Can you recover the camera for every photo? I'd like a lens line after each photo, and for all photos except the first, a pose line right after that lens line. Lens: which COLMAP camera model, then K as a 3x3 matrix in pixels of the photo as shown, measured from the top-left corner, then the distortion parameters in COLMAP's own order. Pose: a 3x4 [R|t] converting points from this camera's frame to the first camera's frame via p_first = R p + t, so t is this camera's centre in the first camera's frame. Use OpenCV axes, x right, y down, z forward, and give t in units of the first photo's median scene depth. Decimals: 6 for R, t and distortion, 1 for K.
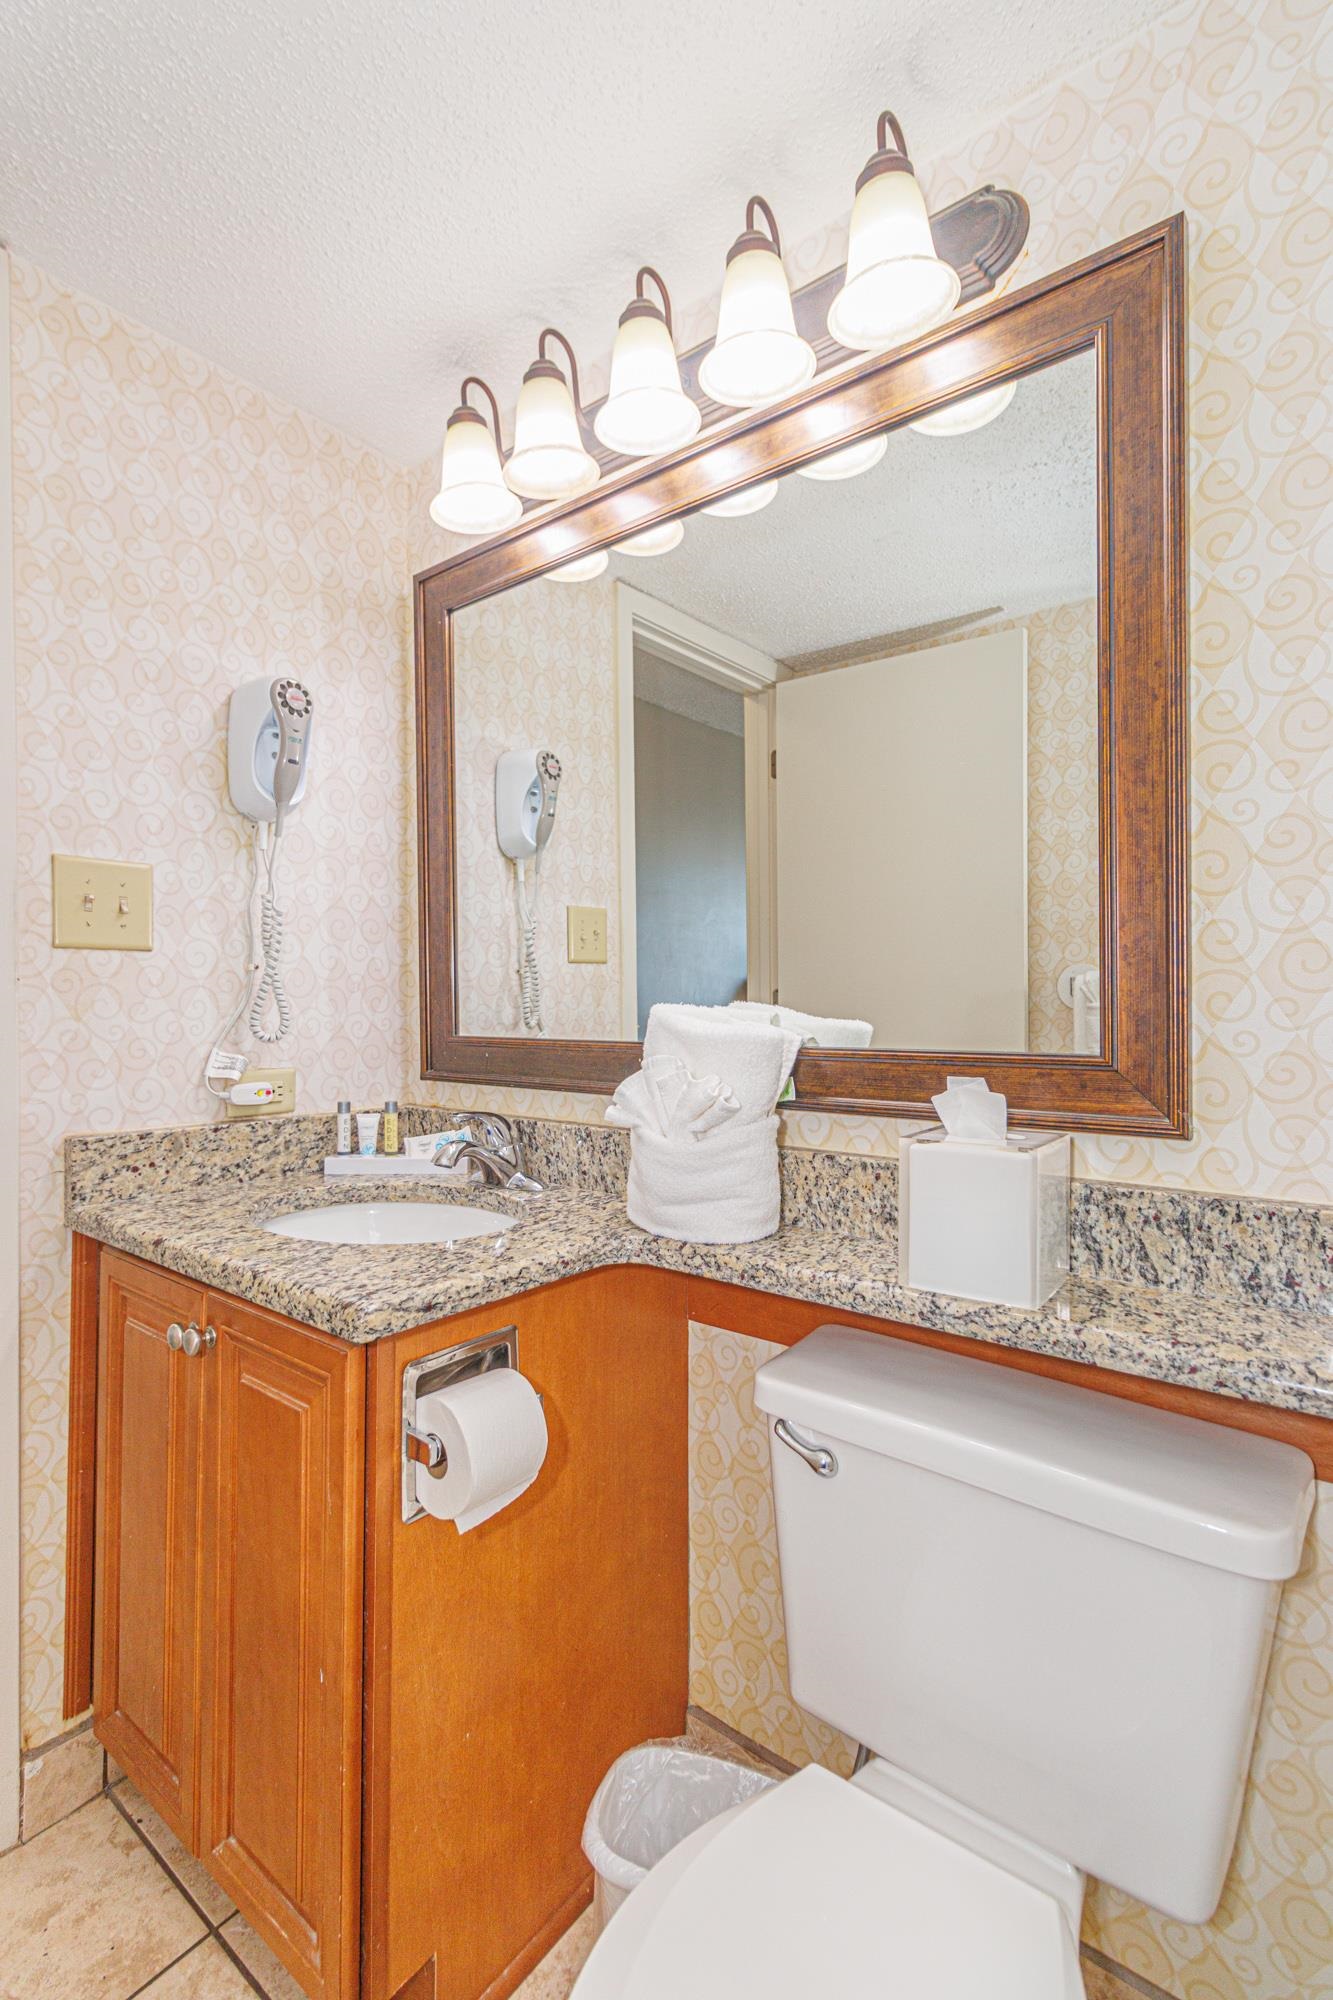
lens RADIAL K [[921.4, 0, 670.6], [0, 921.4, 1005.8], [0, 0, 1]] dist [0.007404, -0.000486]
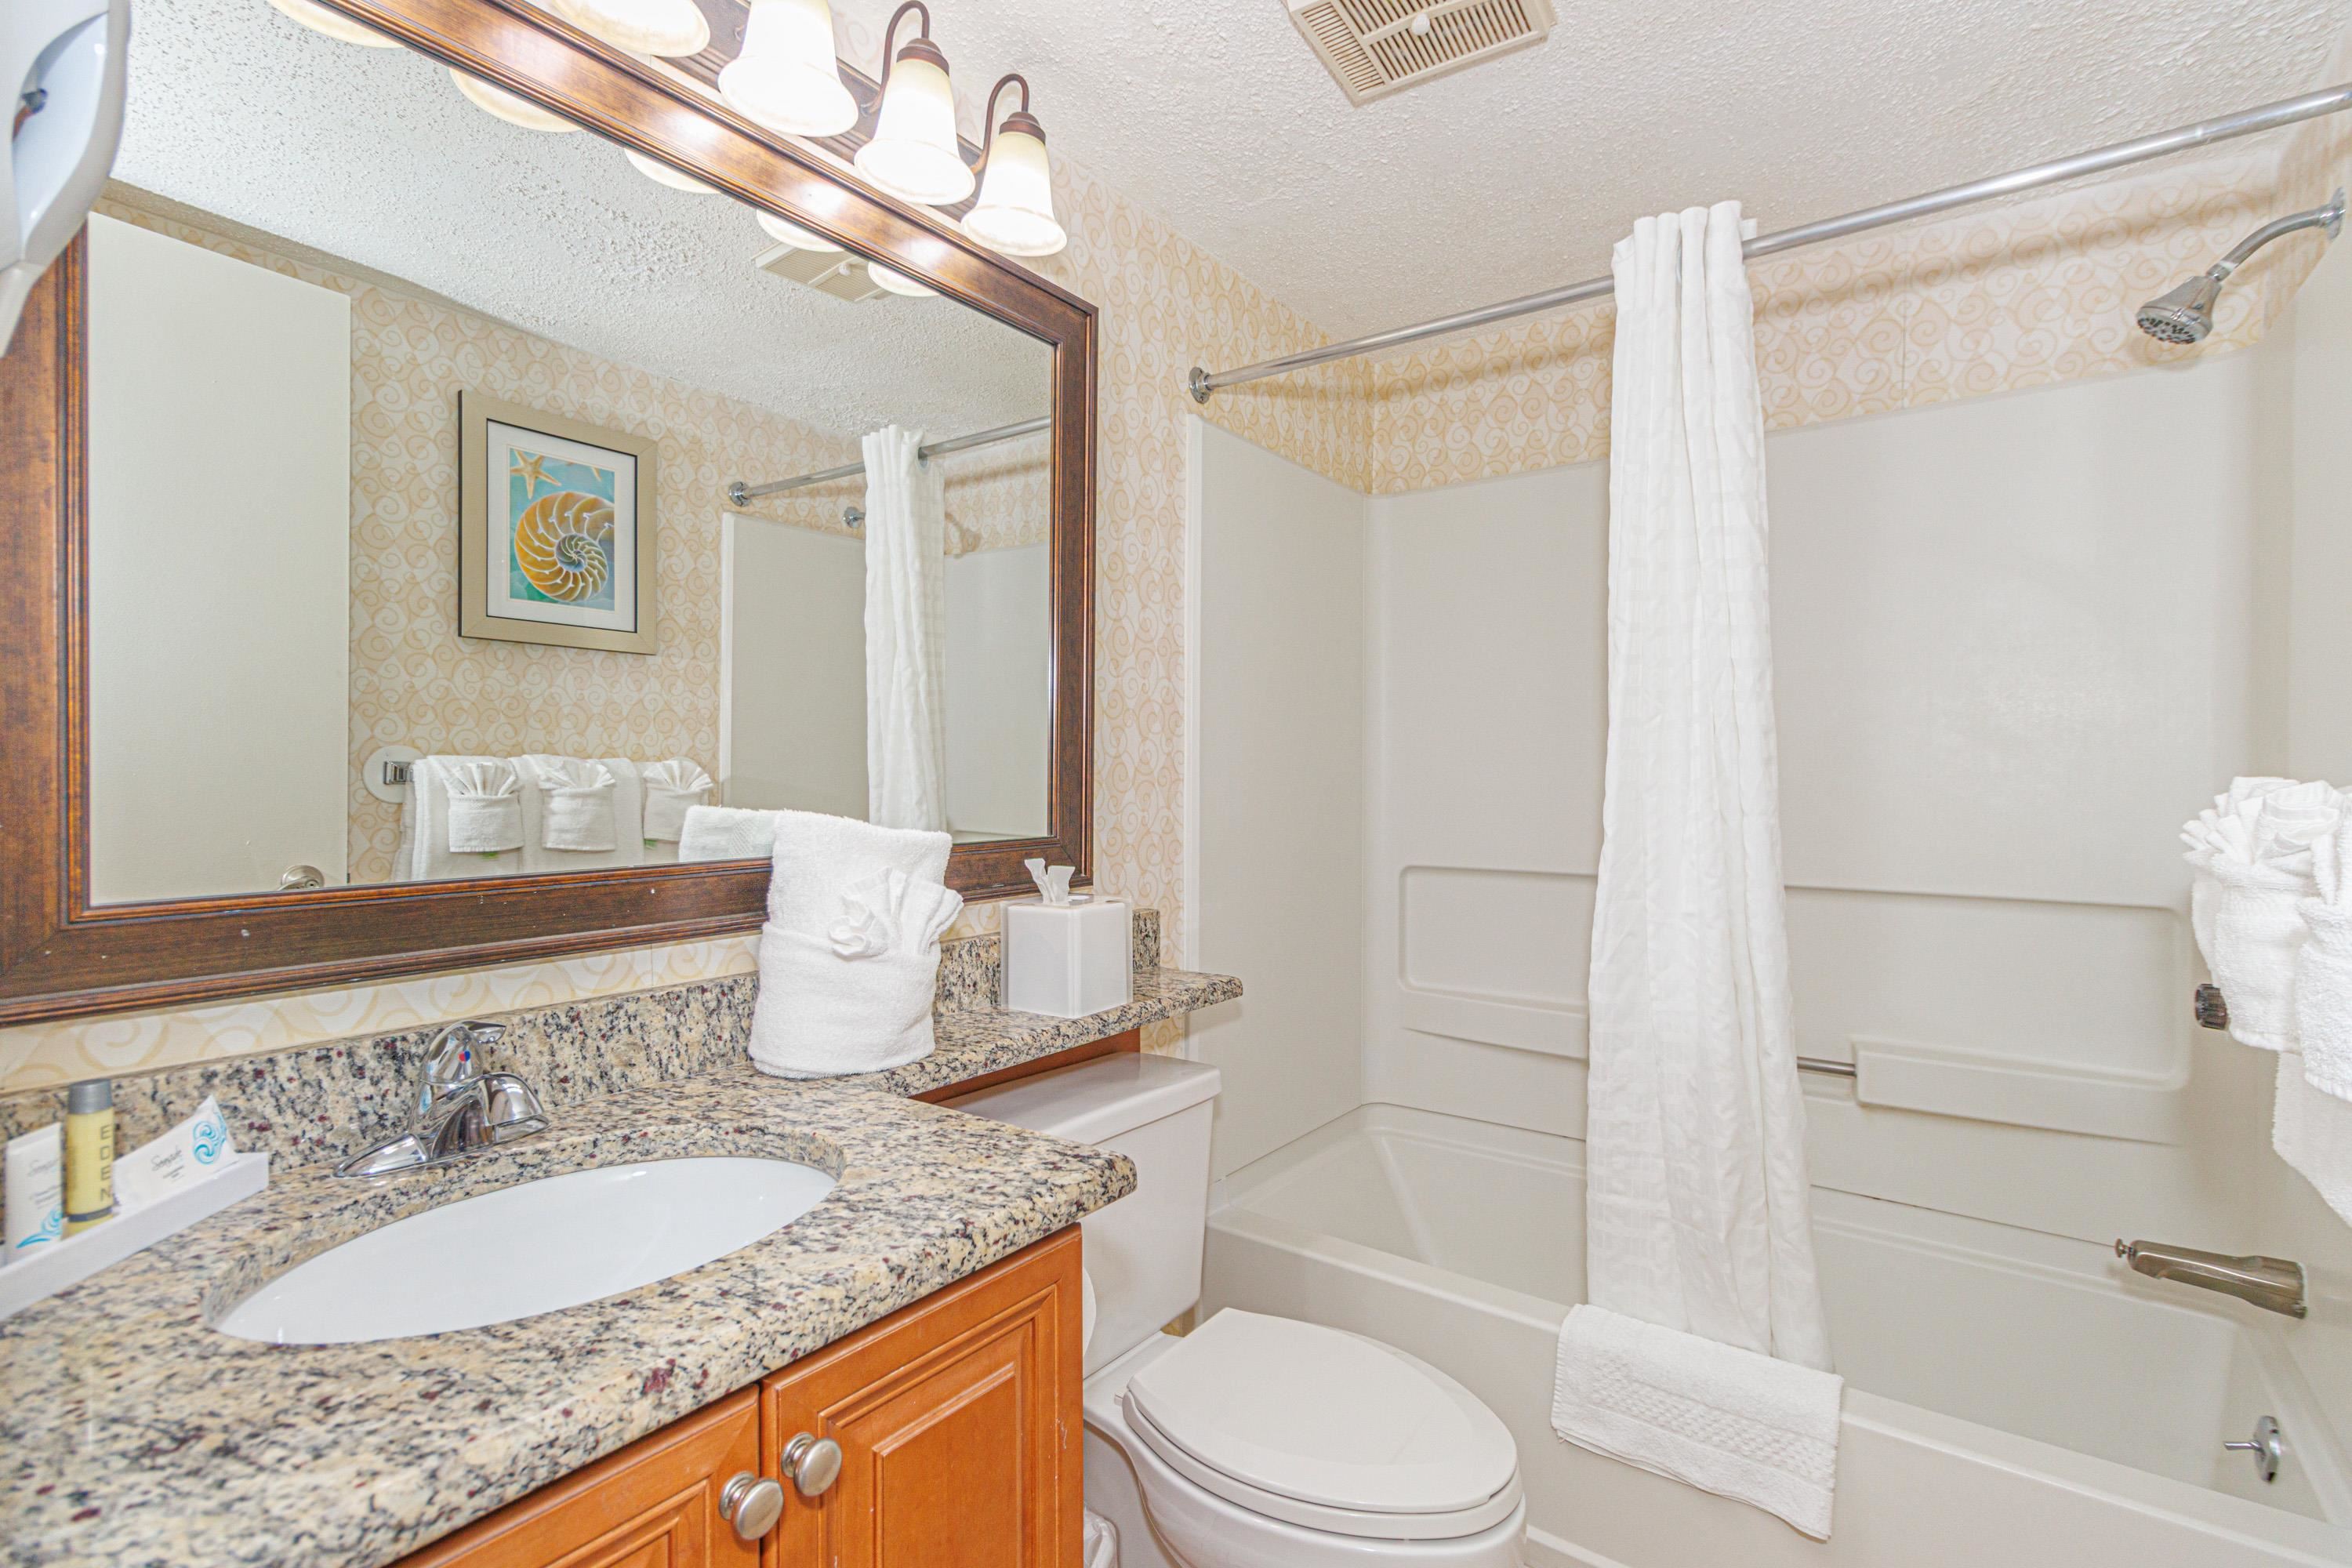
lens RADIAL K [[1083.6, 0, 1174.0], [0, 1083.6, 775.3], [0, 0, 1]] dist [0.007404, -0.000486]
pose [[-0.040058, 0.003932, 0.999190, -1.164238], [0.003709, 0.999986, -0.003787, -0.031936], [-0.999190, 0.003555, -0.040072, 0.829533]]
